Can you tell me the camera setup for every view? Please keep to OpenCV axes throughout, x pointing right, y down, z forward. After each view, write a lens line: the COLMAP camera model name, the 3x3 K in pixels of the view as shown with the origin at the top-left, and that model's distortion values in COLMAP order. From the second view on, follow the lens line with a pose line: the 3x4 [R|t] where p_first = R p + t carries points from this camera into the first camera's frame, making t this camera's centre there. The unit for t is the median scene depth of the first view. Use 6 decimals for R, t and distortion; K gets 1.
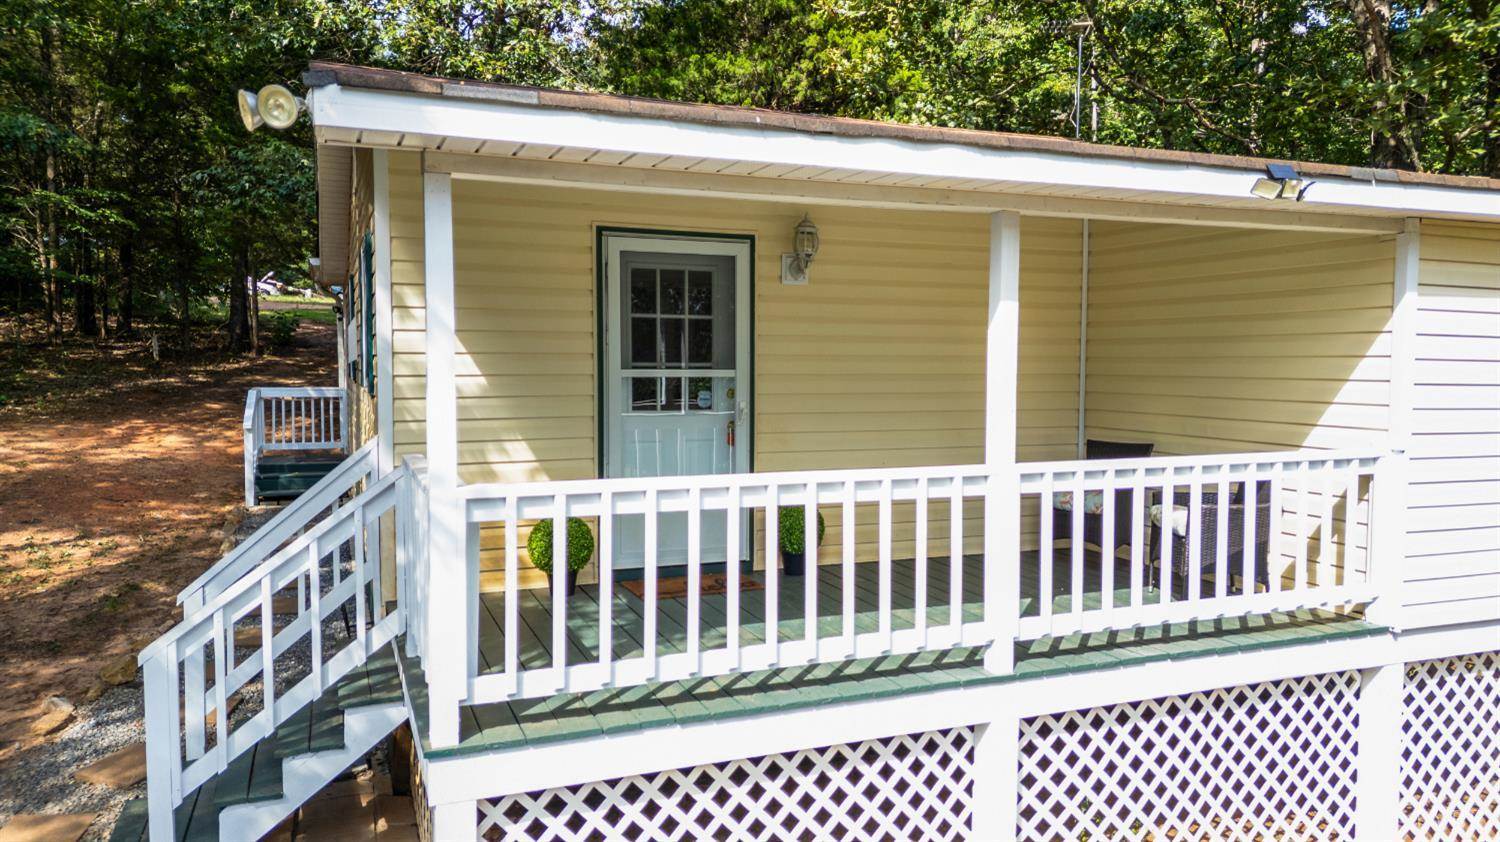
lens RADIAL K [[1106.2, 0, 750.0], [0, 1106.2, 421.0], [0, 0, 1]] dist [0.002911, 0.000905]
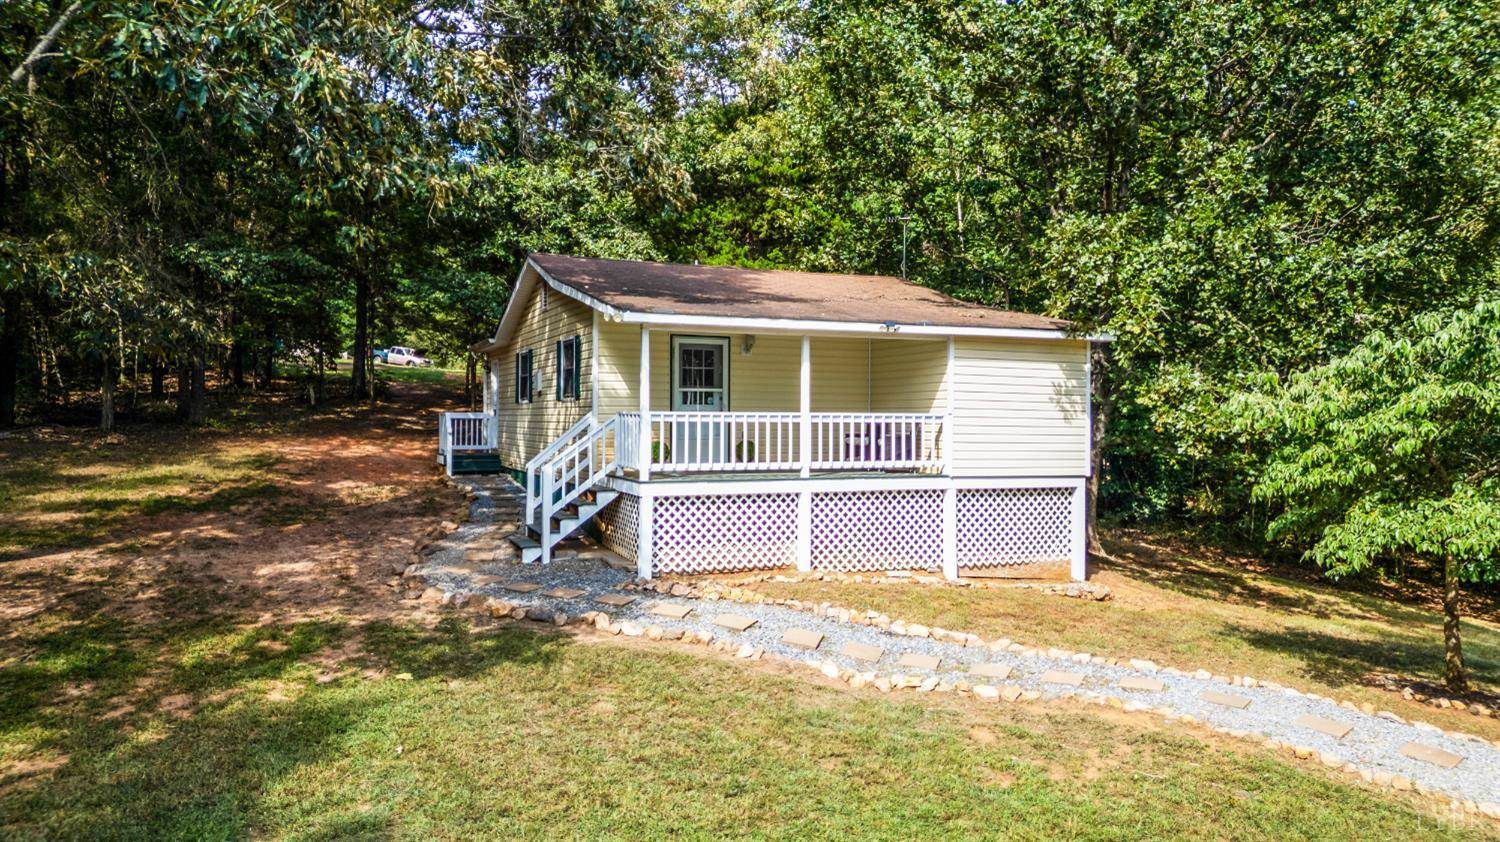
lens RADIAL K [[1106.2, 0, 750.0], [0, 1106.2, 421.0], [0, 0, 1]] dist [0.002911, 0.000905]
pose [[0.999898, 0.003221, 0.013947, 0.017960], [-0.002431, 0.998410, -0.056317, 0.213160], [-0.014106, 0.056278, 0.998316, -1.933976]]
